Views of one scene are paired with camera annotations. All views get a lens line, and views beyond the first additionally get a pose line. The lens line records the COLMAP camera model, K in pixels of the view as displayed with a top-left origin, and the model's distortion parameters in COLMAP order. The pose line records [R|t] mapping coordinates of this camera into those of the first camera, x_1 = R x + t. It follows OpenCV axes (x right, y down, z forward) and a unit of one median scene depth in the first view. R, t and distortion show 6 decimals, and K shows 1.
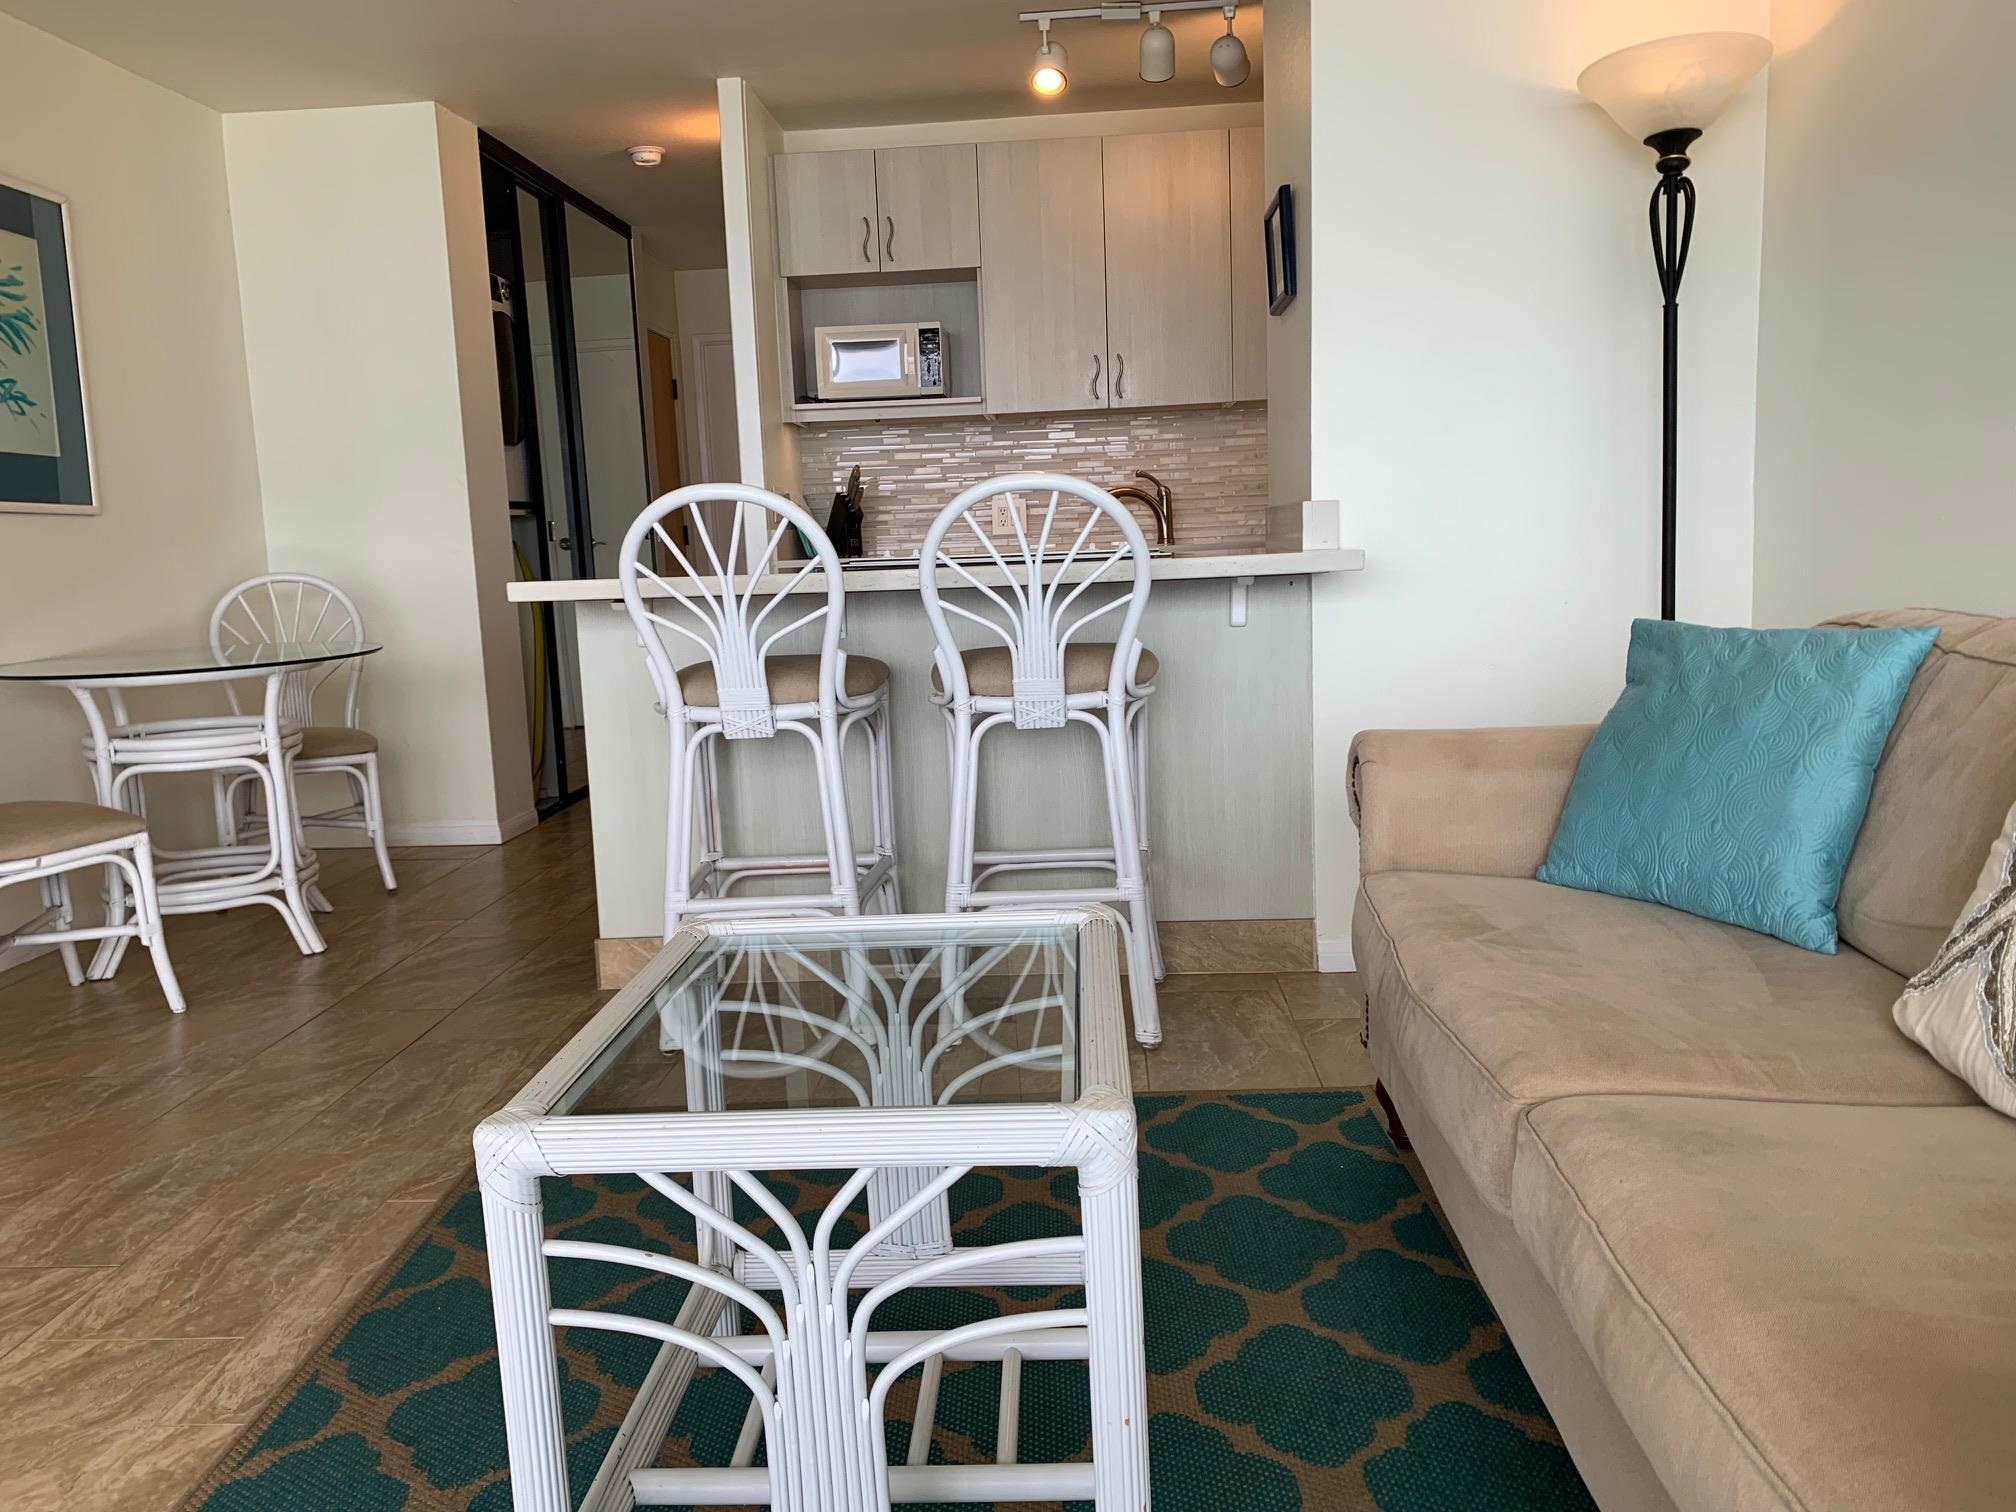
lens RADIAL K [[1542.2, 0, 1008.0], [0, 1542.2, 756.0], [0, 0, 1]] dist [0.008141, 0.003616]
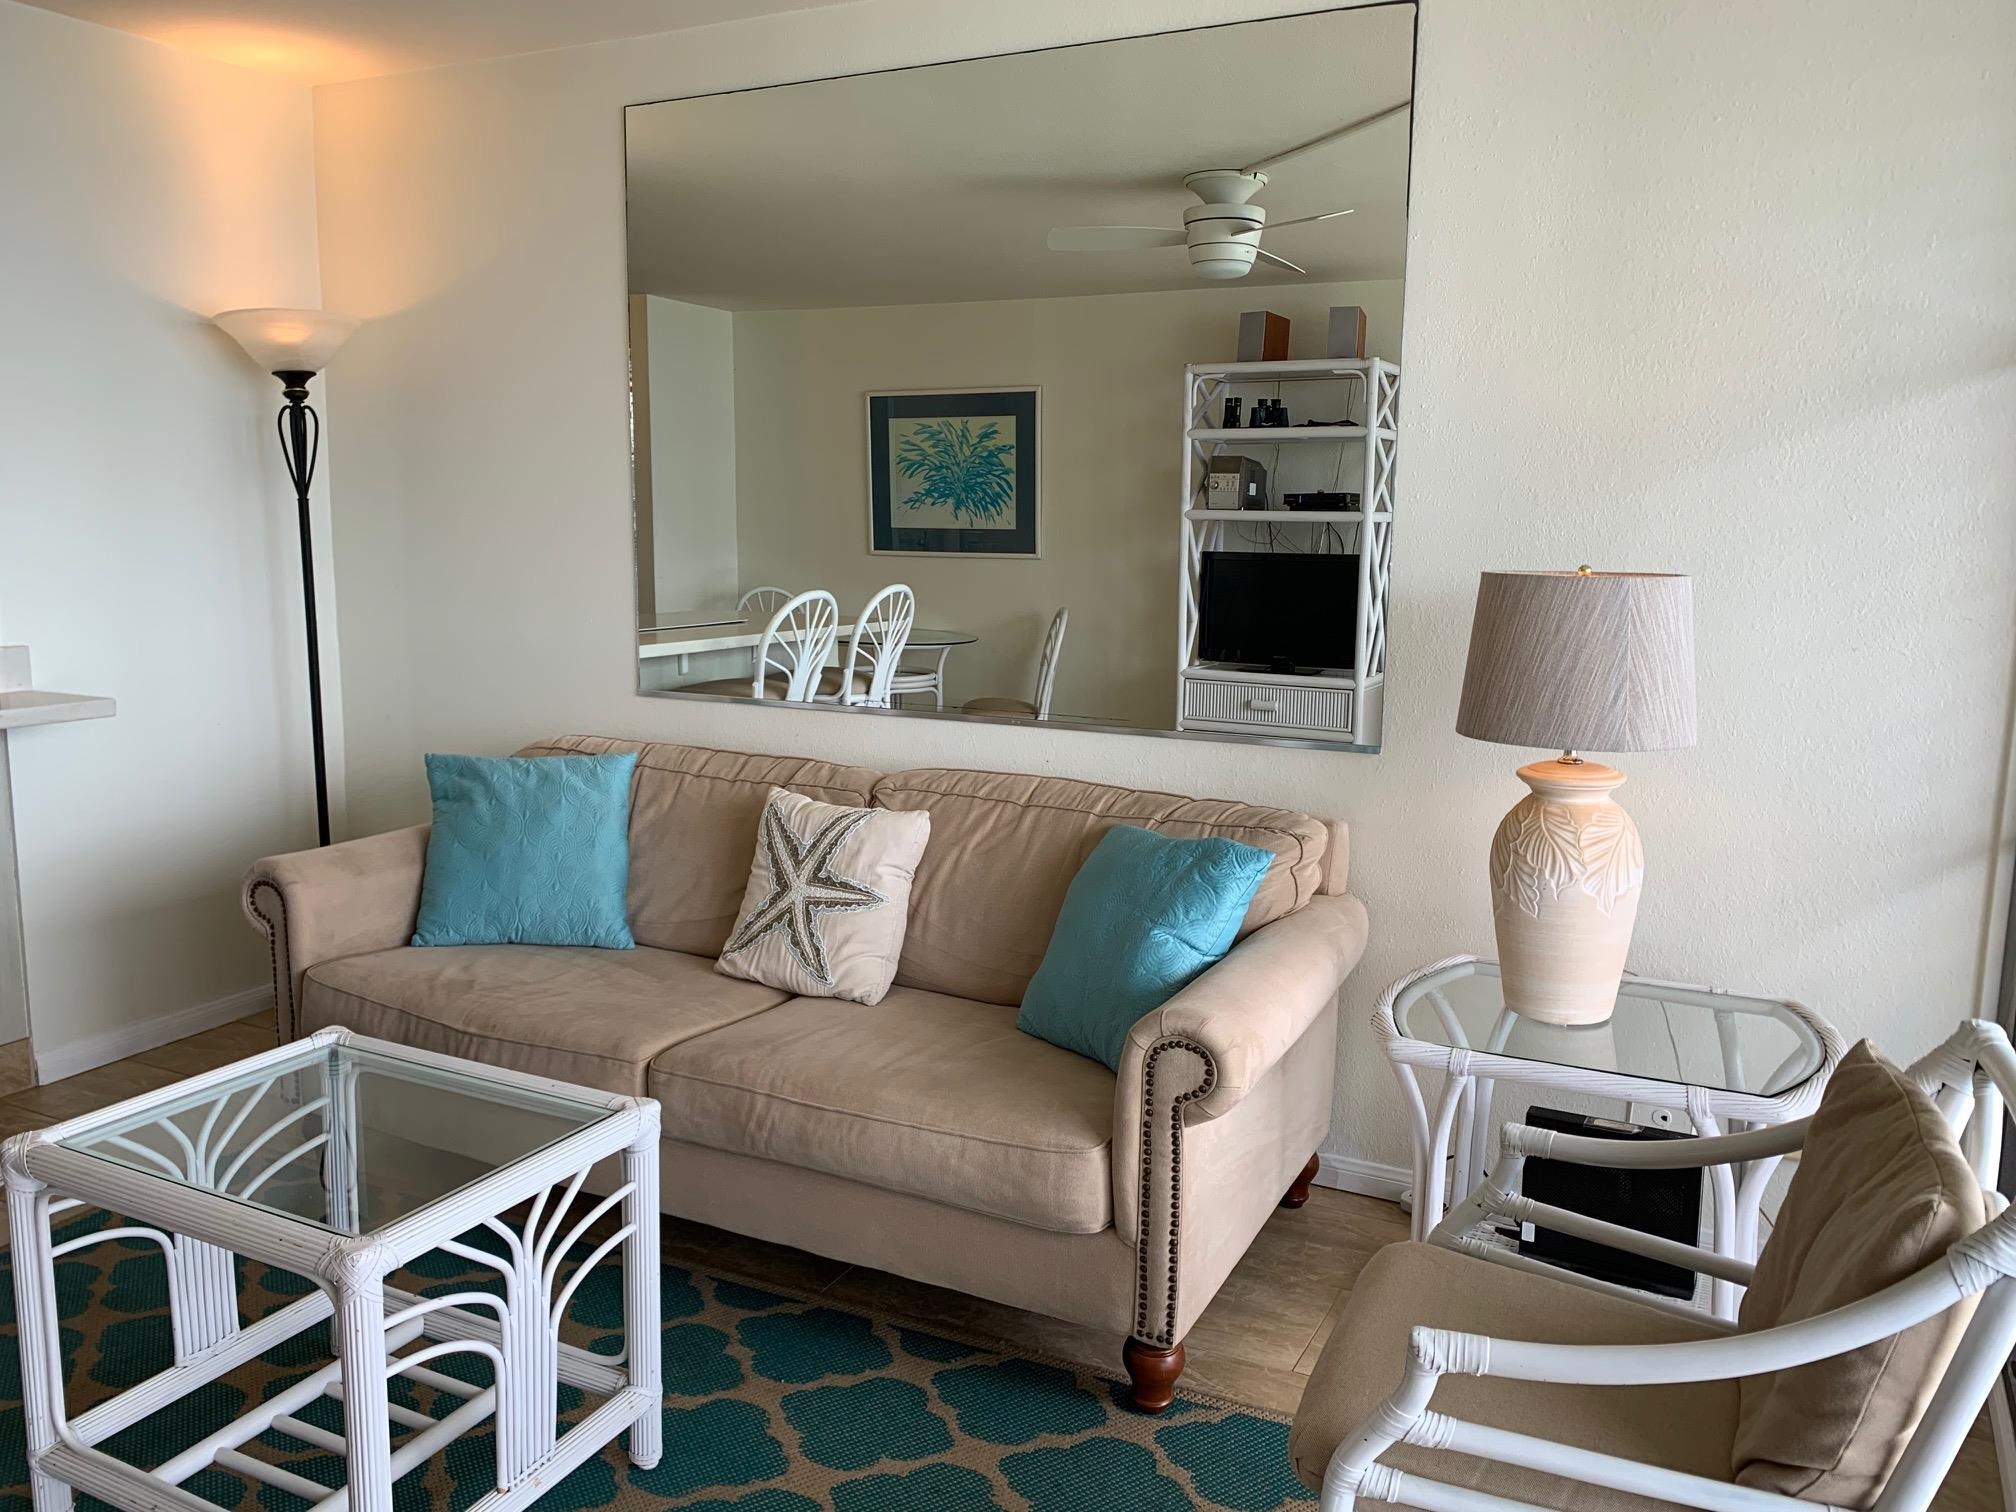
lens RADIAL K [[1538.5, 0, 1008.0], [0, 1538.5, 756.0], [0, 0, 1]] dist [-0.064162, -0.003476]
pose [[0.406257, -0.105015, 0.907704, -0.734418], [0.110016, 0.991769, 0.065502, -0.133835], [-0.907112, 0.073251, 0.414467, -0.081900]]
